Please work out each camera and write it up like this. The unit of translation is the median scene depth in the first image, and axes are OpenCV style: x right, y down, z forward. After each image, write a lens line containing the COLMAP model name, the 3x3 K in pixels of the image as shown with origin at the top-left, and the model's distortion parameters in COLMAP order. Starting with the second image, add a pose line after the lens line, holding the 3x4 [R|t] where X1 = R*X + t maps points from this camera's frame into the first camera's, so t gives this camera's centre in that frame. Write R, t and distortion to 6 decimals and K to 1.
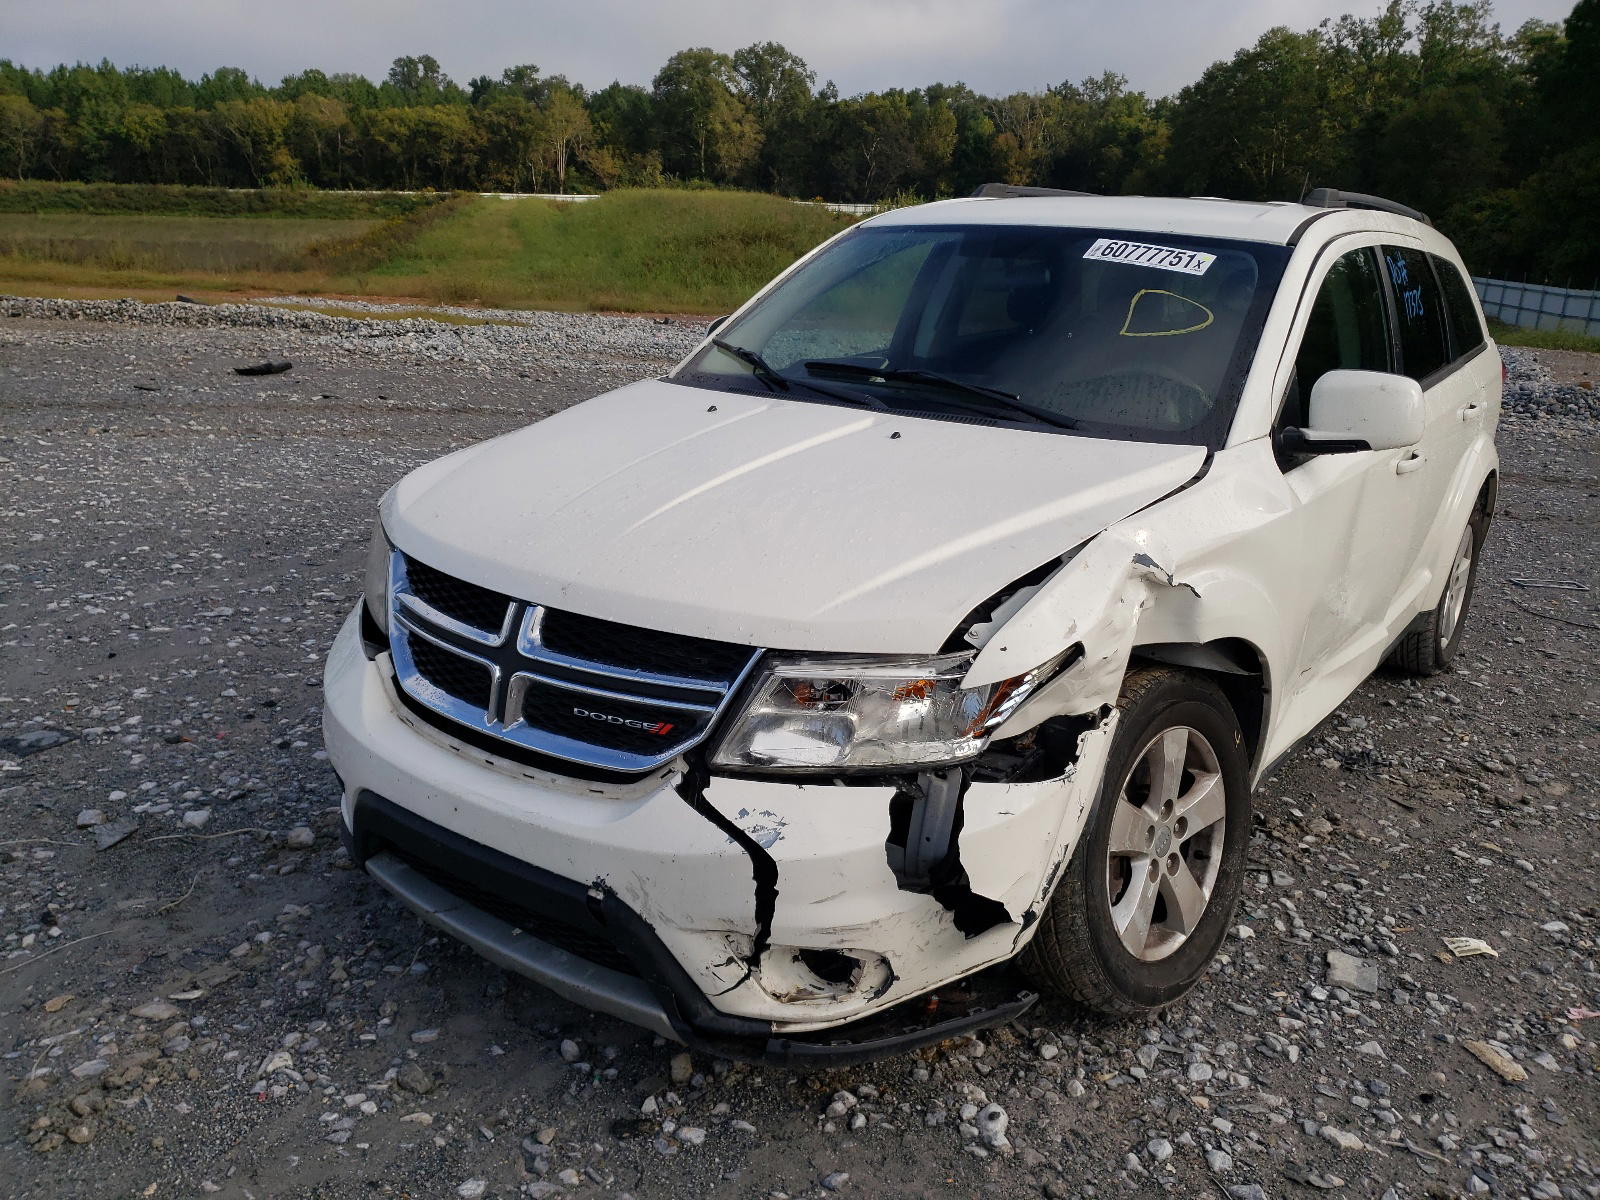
lens RADIAL K [[1223.1, 0, 800.0], [0, 1223.1, 600.0], [0, 0, 1]] dist [-0.021038, 0.043153]
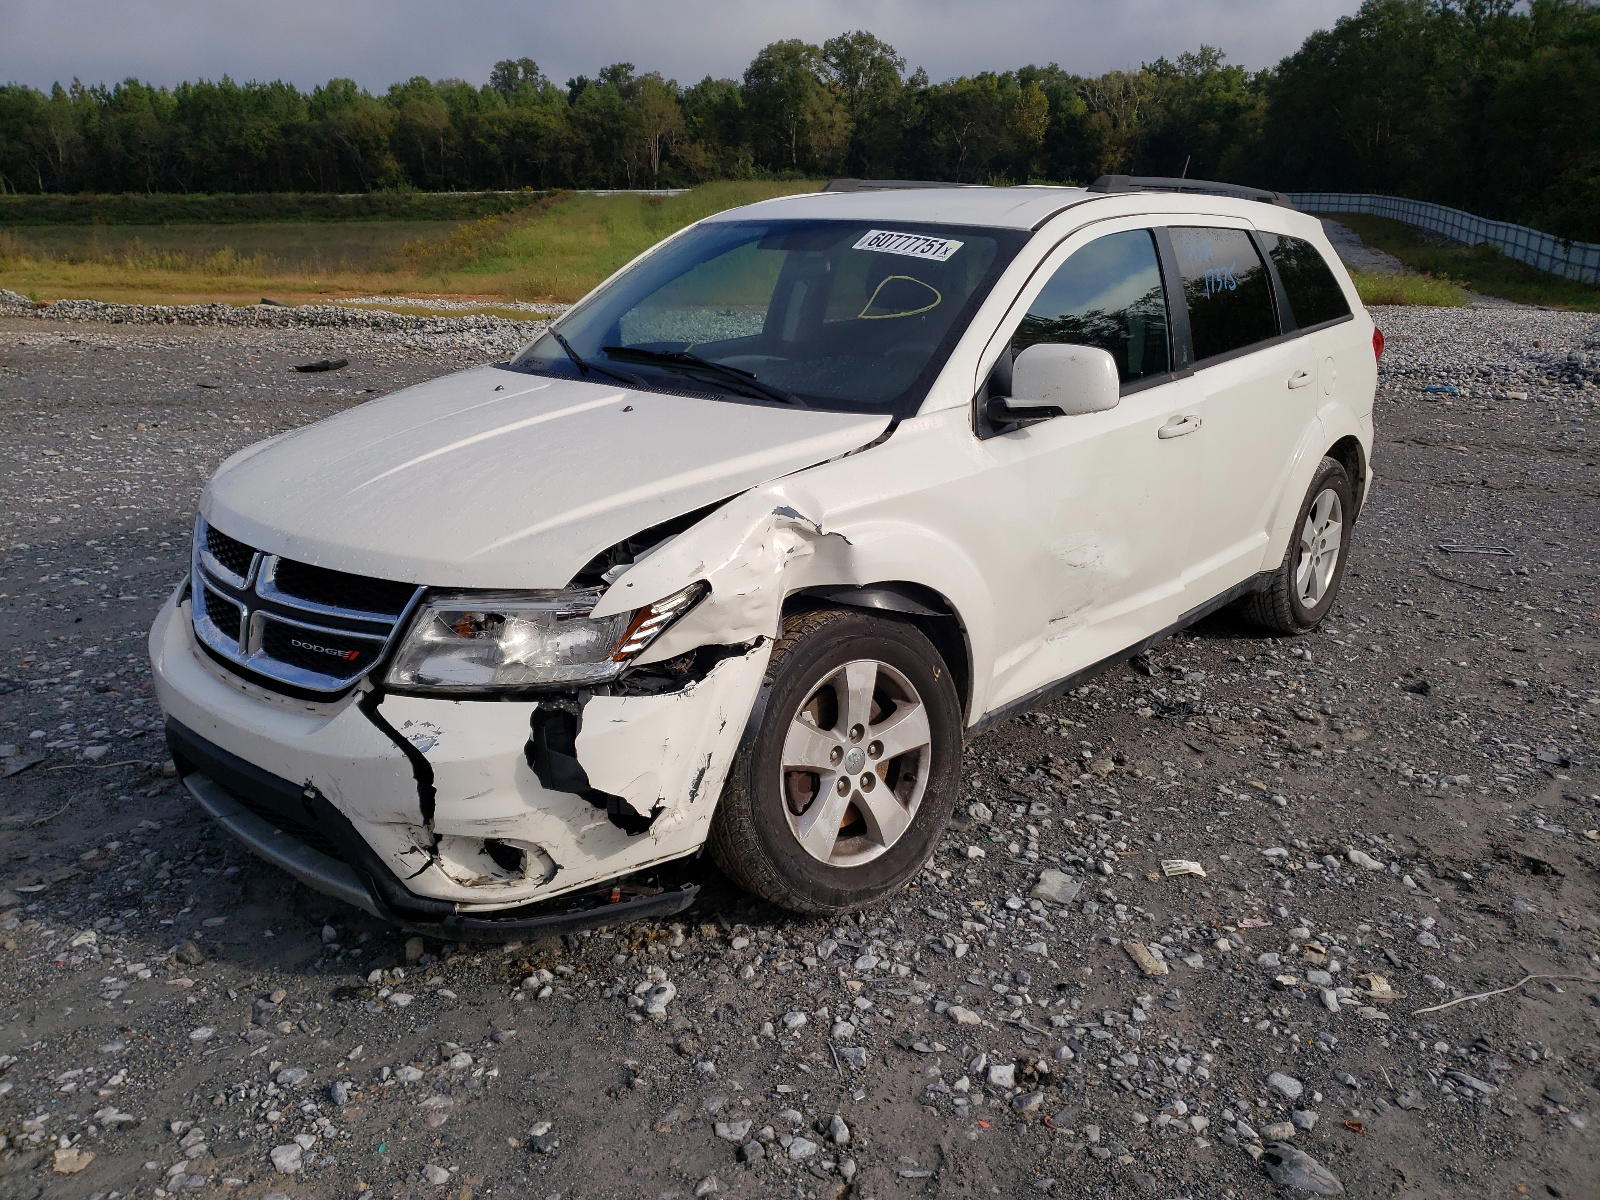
lens RADIAL K [[1208.9, 0, 800.7], [0, 1208.9, 586.9], [0, 0, 1]] dist [0.000860, 0.009370]
pose [[0.997071, -0.007589, -0.076107, 0.321928], [0.007693, 0.999970, 0.001079, 0.031230], [0.076096, -0.001662, 0.997099, -0.118527]]
